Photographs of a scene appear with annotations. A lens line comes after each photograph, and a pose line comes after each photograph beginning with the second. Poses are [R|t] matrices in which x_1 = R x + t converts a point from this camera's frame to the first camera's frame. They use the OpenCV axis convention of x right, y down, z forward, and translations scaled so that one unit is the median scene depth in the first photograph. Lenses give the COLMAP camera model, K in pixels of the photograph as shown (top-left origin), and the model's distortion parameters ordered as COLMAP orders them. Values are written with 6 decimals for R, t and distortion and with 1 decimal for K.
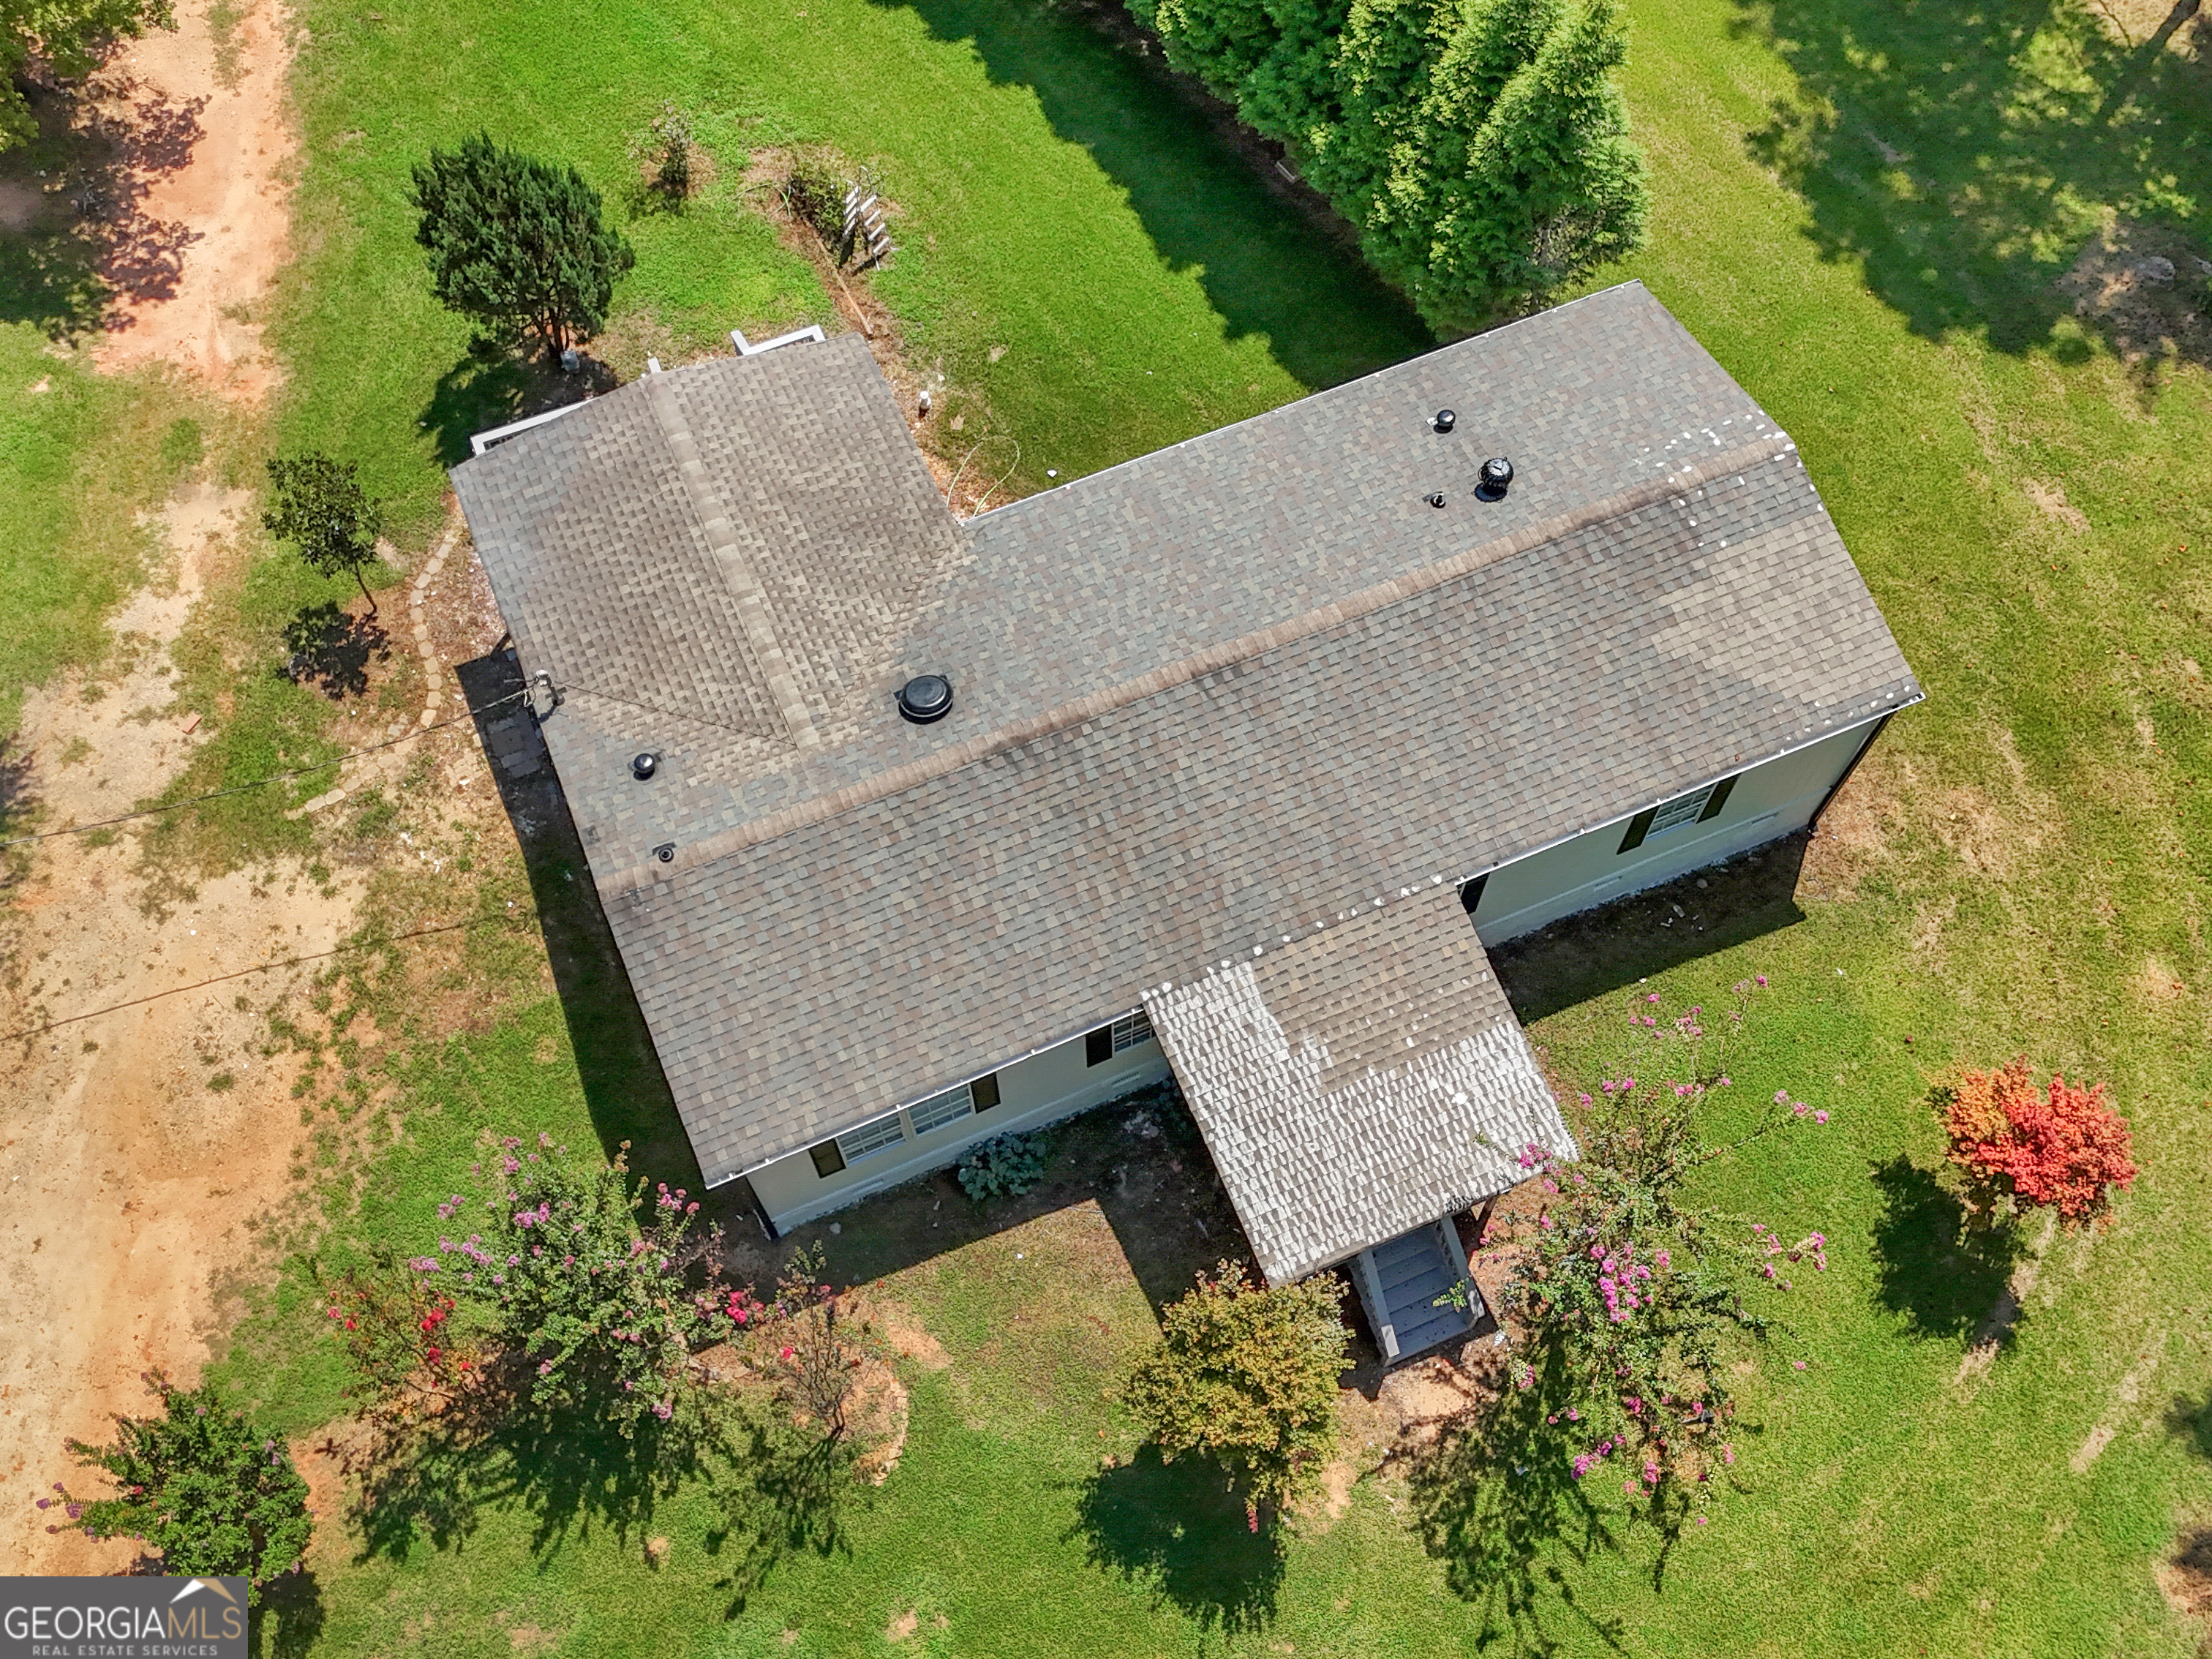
lens RADIAL K [[2162.7, 0, 1130.7], [0, 2162.7, 829.4], [0, 0, 1]] dist [0.090908, -0.166241]
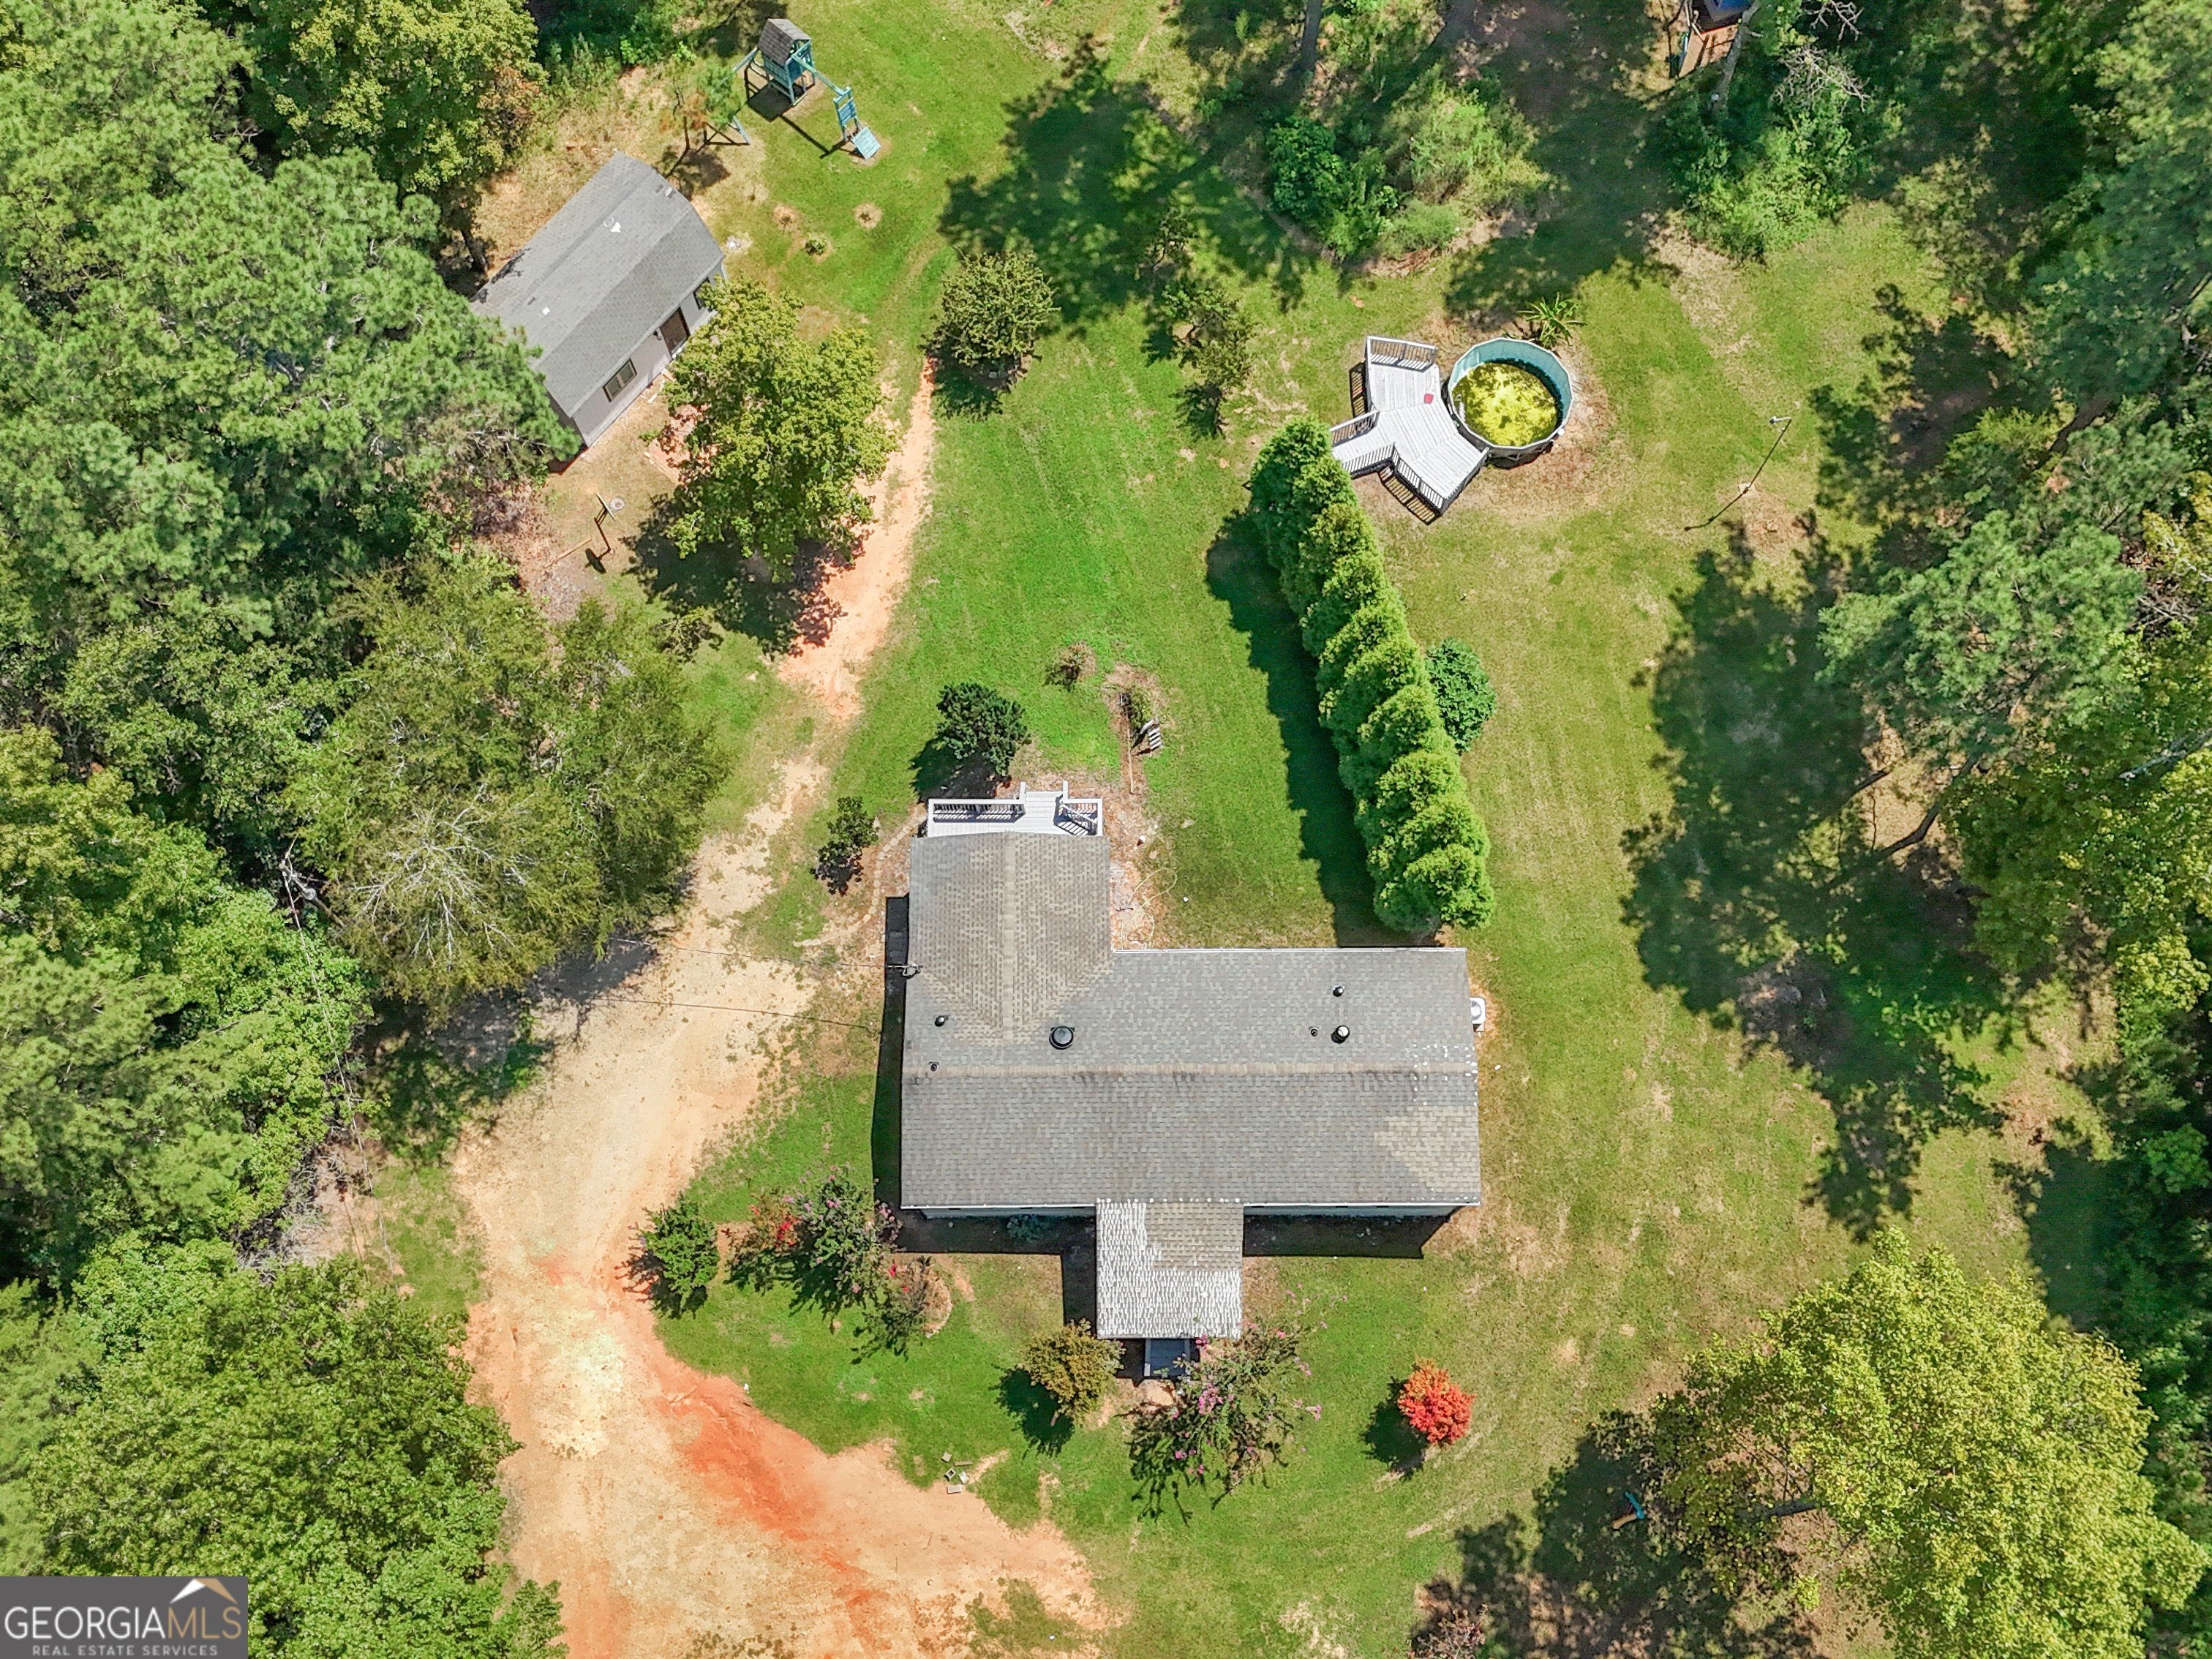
lens RADIAL K [[2162.7, 0, 1130.7], [0, 2162.7, 829.4], [0, 0, 1]] dist [0.090908, -0.166241]
pose [[0.920795, 0.370369, -0.122323, 0.151838], [-0.347453, 0.921368, 0.174232, -0.612586], [0.177235, -0.117931, 0.977077, -1.064588]]
